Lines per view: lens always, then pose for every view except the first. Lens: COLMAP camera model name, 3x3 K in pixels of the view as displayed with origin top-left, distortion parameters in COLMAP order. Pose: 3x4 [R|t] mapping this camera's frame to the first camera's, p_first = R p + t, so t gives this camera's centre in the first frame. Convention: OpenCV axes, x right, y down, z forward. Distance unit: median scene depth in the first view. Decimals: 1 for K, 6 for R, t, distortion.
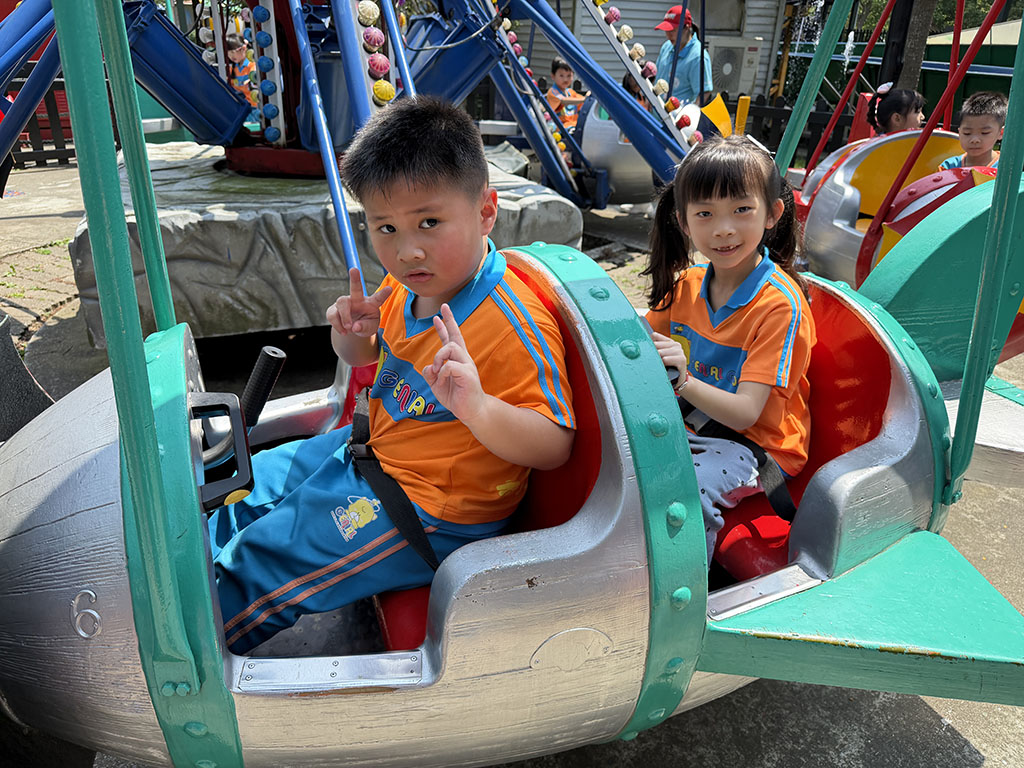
lens RADIAL K [[730.0, 0, 517.0], [0, 730.0, 383.9], [0, 0, 1]] dist [0.058955, -0.100590]
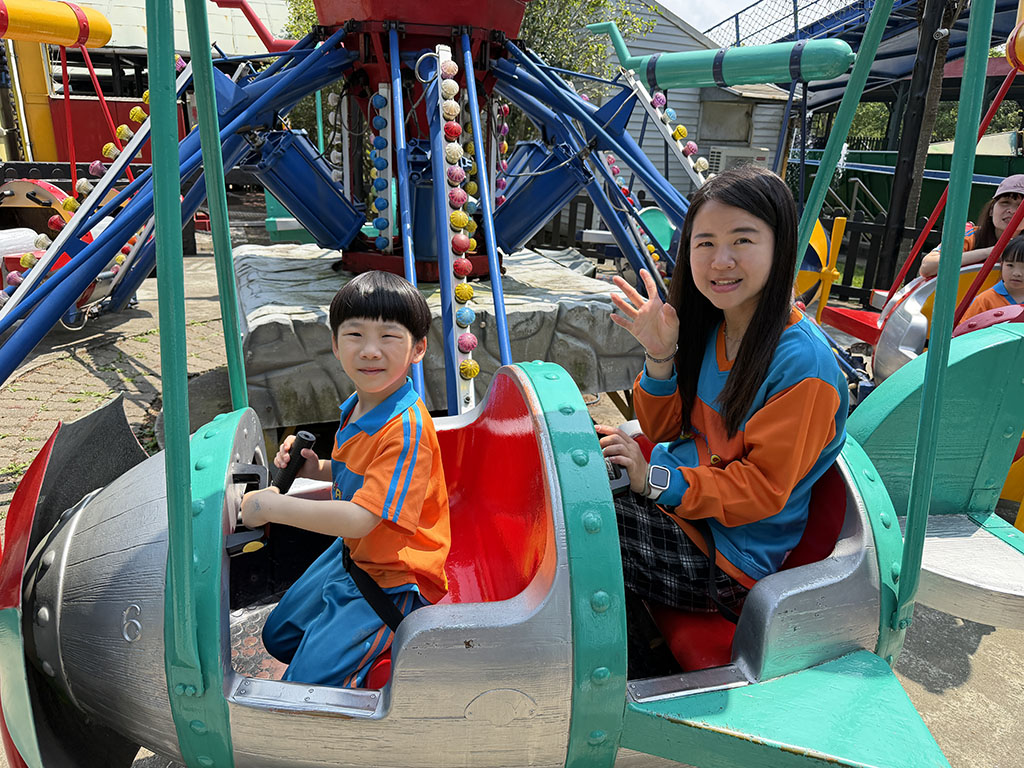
lens RADIAL K [[723.8, 0, 512.7], [0, 723.8, 397.1], [0, 0, 1]] dist [0.053816, -0.095938]
pose [[0.984366, 0.073703, -0.159972, 0.217680], [-0.090089, 0.991129, -0.097715, -0.019246], [0.151350, 0.110599, 0.982273, -0.185991]]
